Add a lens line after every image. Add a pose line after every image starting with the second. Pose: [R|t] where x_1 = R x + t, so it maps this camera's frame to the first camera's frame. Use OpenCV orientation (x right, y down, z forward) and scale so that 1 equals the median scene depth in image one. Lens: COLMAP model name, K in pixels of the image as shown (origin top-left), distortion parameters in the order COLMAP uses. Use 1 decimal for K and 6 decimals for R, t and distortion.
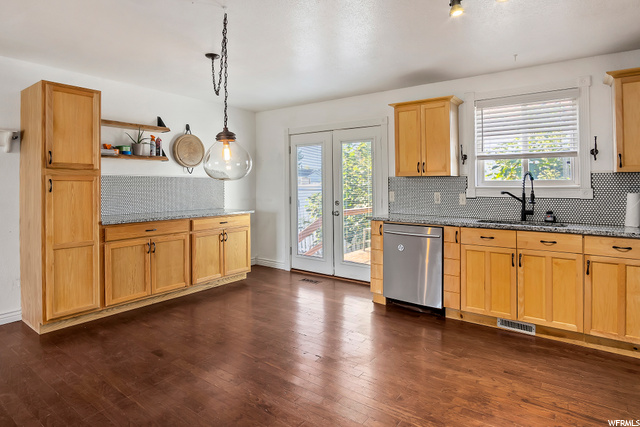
lens RADIAL K [[353.4, 0, 323.3], [0, 353.4, 188.0], [0, 0, 1]] dist [-0.028256, 0.000467]
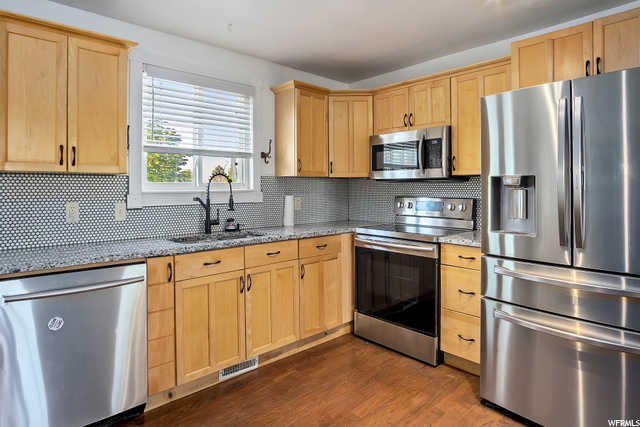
lens RADIAL K [[353.4, 0, 323.3], [0, 353.4, 188.0], [0, 0, 1]] dist [-0.028256, 0.000467]
pose [[0.192341, -0.000480, 0.981328, -0.167285], [0.013481, 0.999907, -0.002154, -0.004642], [-0.981235, 0.013643, 0.192330, 0.583814]]
